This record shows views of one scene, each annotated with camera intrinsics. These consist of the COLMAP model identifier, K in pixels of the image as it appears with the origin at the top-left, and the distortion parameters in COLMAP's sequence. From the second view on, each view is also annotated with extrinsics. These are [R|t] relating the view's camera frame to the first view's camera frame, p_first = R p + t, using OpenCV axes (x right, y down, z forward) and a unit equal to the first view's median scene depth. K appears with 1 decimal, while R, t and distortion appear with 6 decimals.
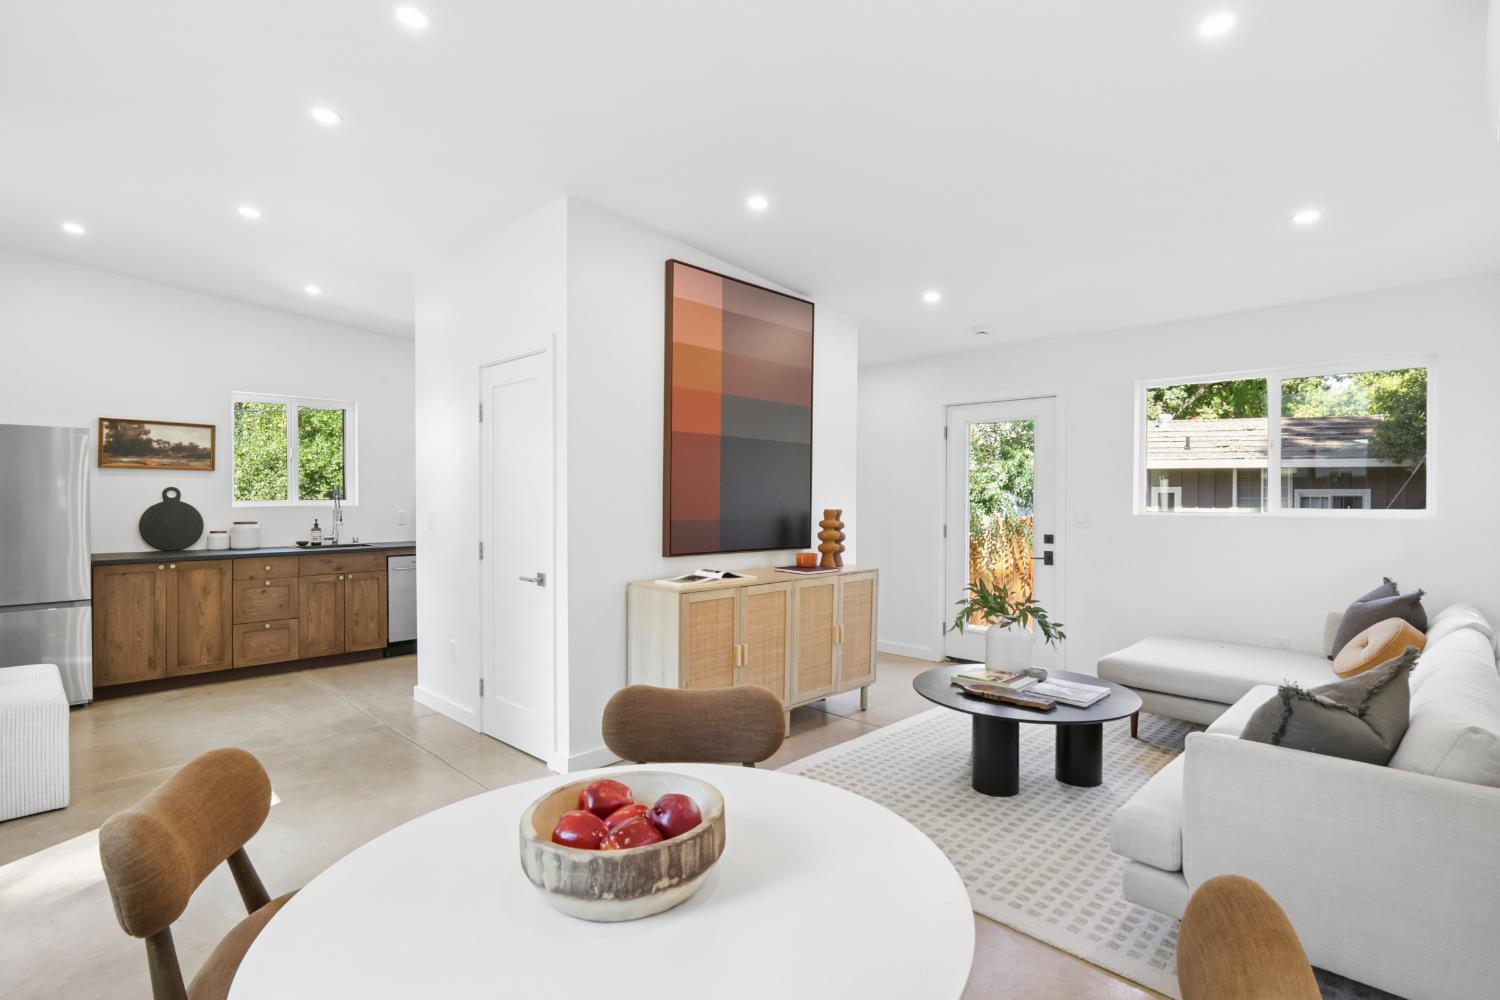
lens RADIAL K [[728.7, 0, 762.3], [0, 728.7, 502.4], [0, 0, 1]] dist [-0.000288, 0.000527]
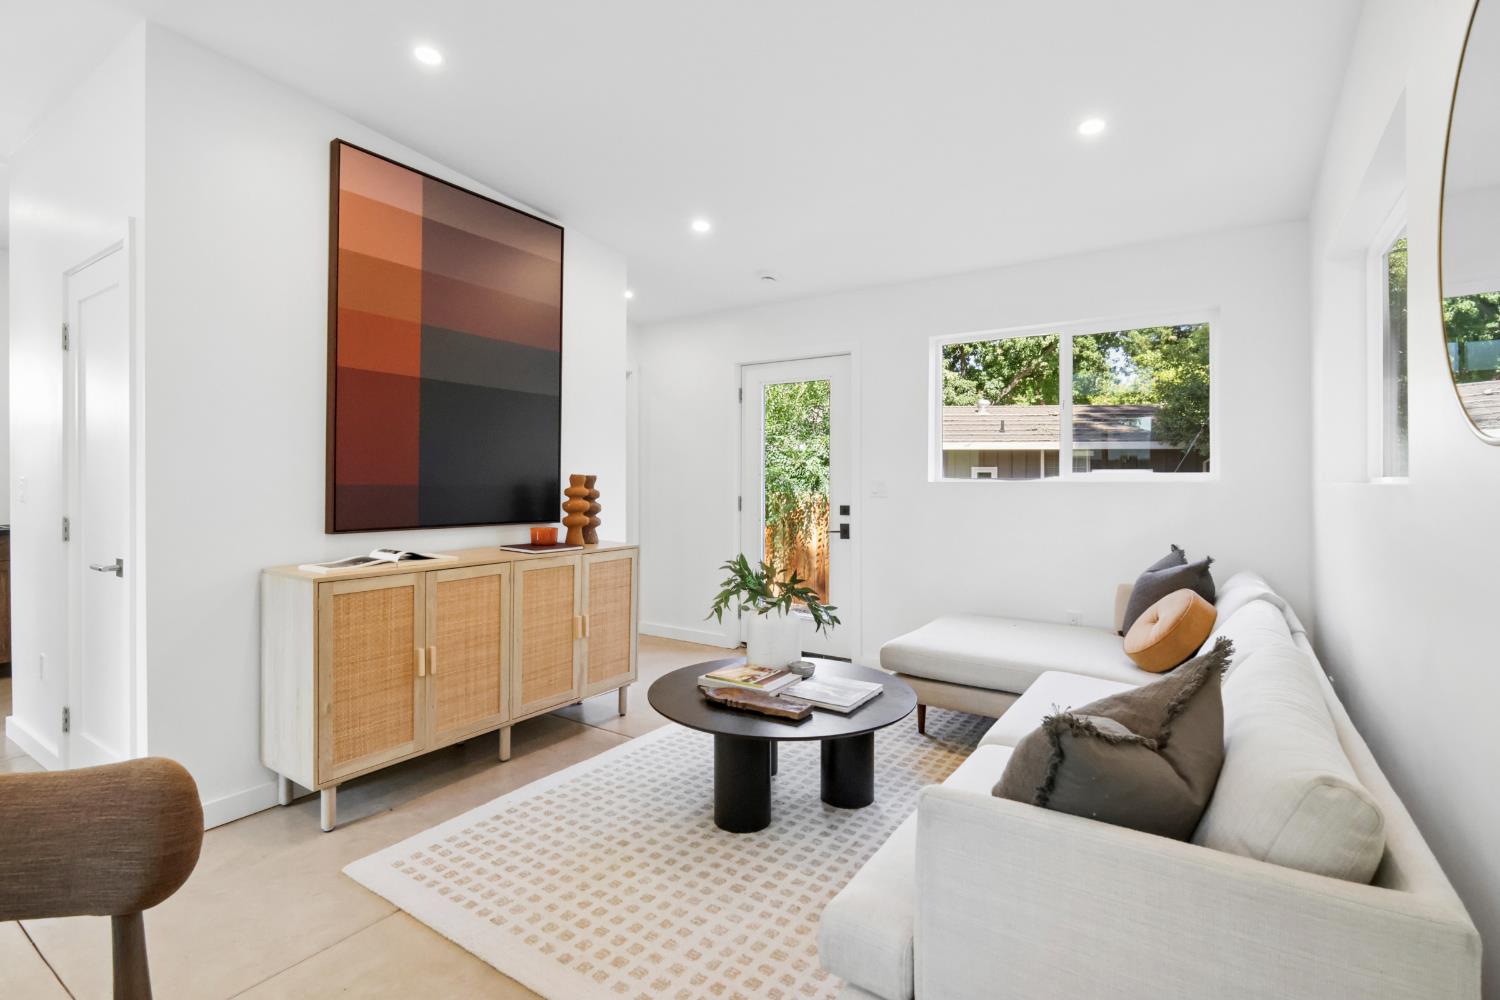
lens RADIAL K [[698.2, 0, 749.1], [0, 698.2, 478.7], [0, 0, 1]] dist [-0.003258, 0.000521]
pose [[0.985237, -0.000884, 0.171192, 0.170686], [0.002701, 0.999942, -0.010383, 0.026667], [-0.171173, 0.010692, 0.985183, 0.216617]]
